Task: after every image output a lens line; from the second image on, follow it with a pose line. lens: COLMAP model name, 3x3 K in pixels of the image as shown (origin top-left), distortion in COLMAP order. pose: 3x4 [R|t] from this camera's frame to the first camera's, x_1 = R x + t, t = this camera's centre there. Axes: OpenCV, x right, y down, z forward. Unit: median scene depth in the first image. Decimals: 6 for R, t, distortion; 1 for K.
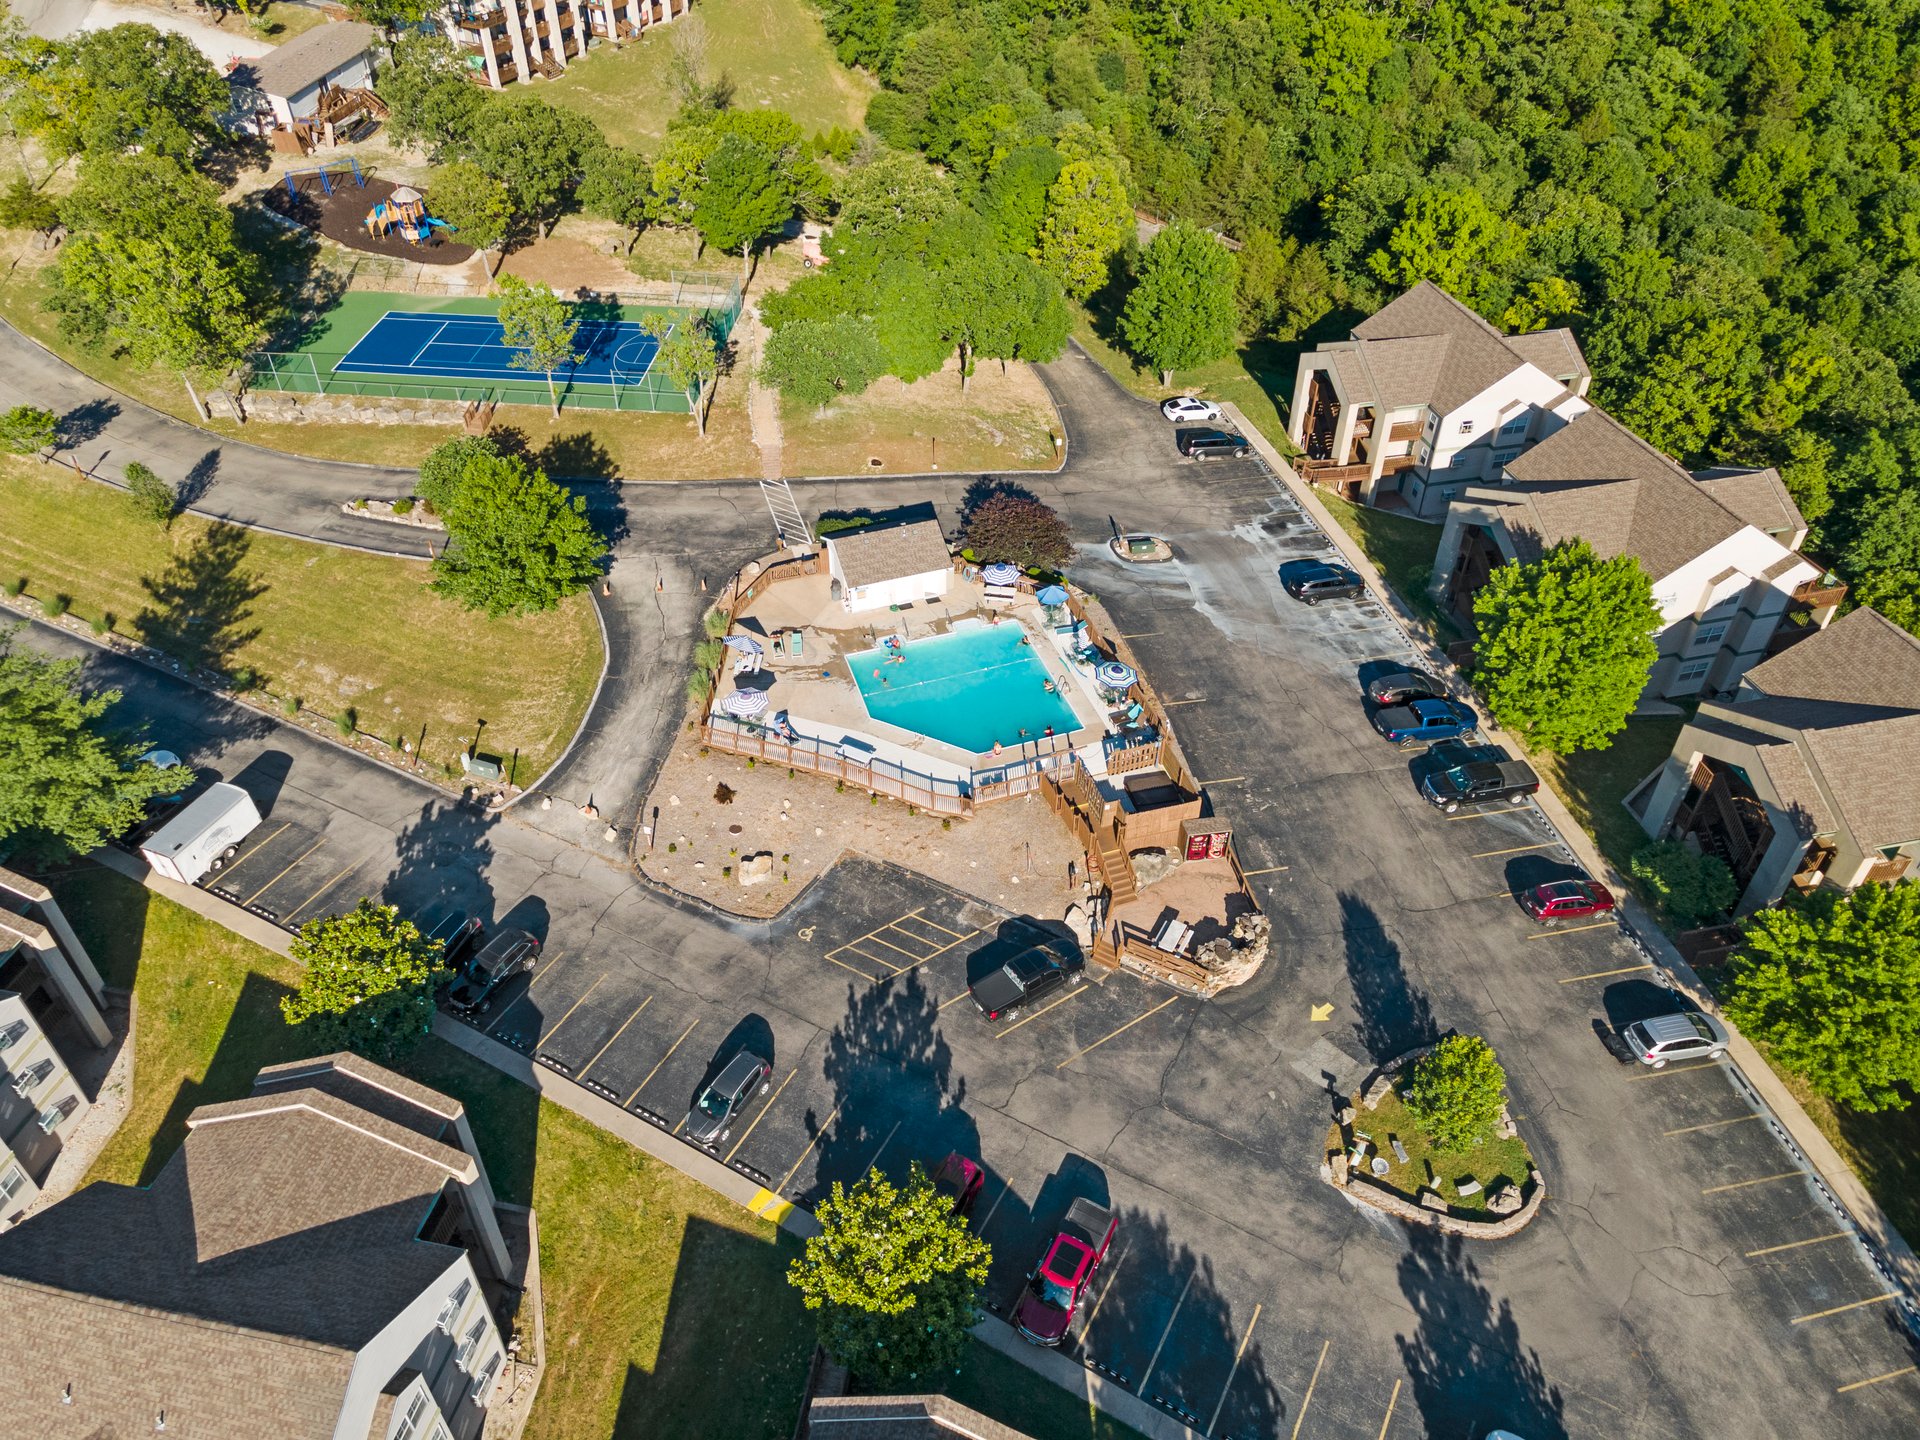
lens RADIAL K [[1371.4, 0, 962.6], [0, 1371.4, 727.0], [0, 0, 1]] dist [0.025535, 0.026578]
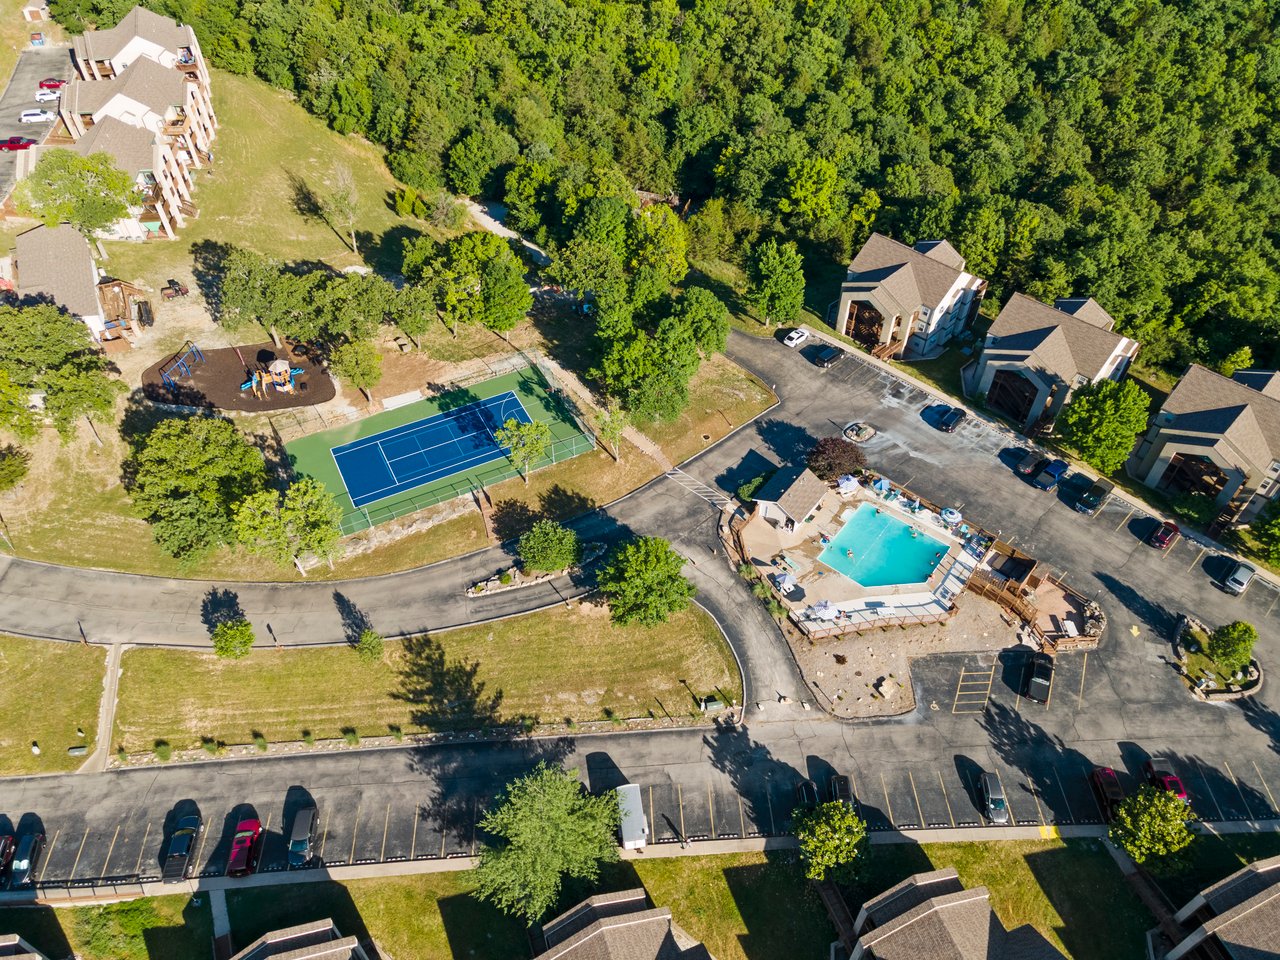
lens RADIAL K [[914.3, 0, 632.7], [0, 914.3, 476.6], [0, 0, 1]] dist [0.025535, 0.026578]
pose [[0.846582, -0.389810, 0.362418, -0.746405], [0.349562, 0.920670, 0.173706, -0.485832], [-0.401380, -0.020369, 0.915685, -0.050781]]
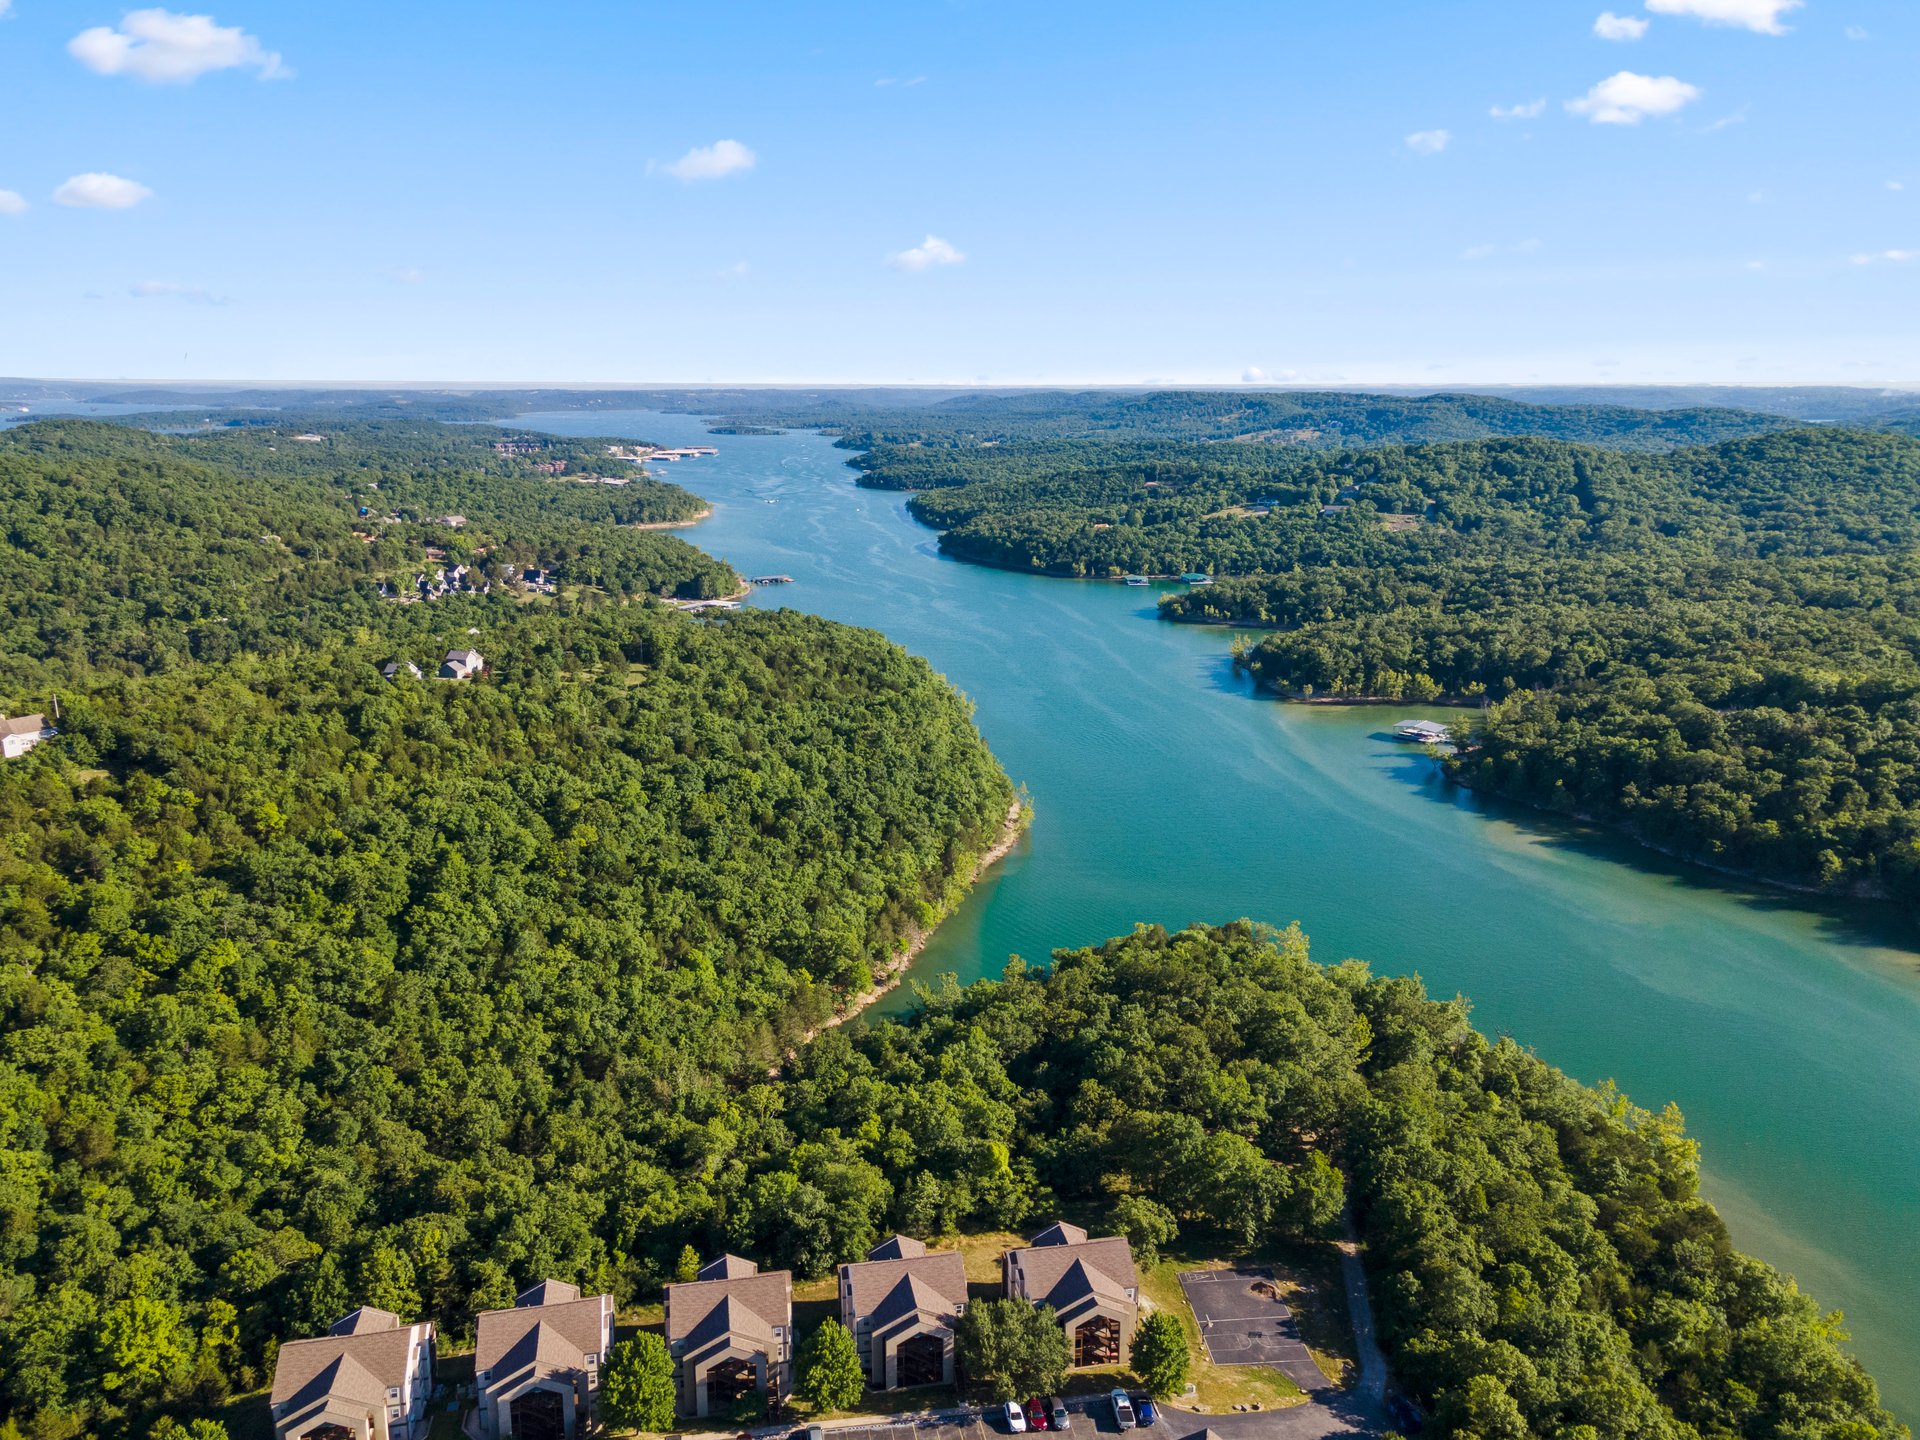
lens RADIAL K [[1371.4, 0, 965.3], [0, 1371.4, 717.9], [0, 0, 1]] dist [0.025535, 0.026578]
pose [[0.028406, -0.223185, 0.974362, -1.405212], [0.640601, 0.752344, 0.153655, -0.834523], [-0.767349, 0.619812, 0.164343, -0.399321]]
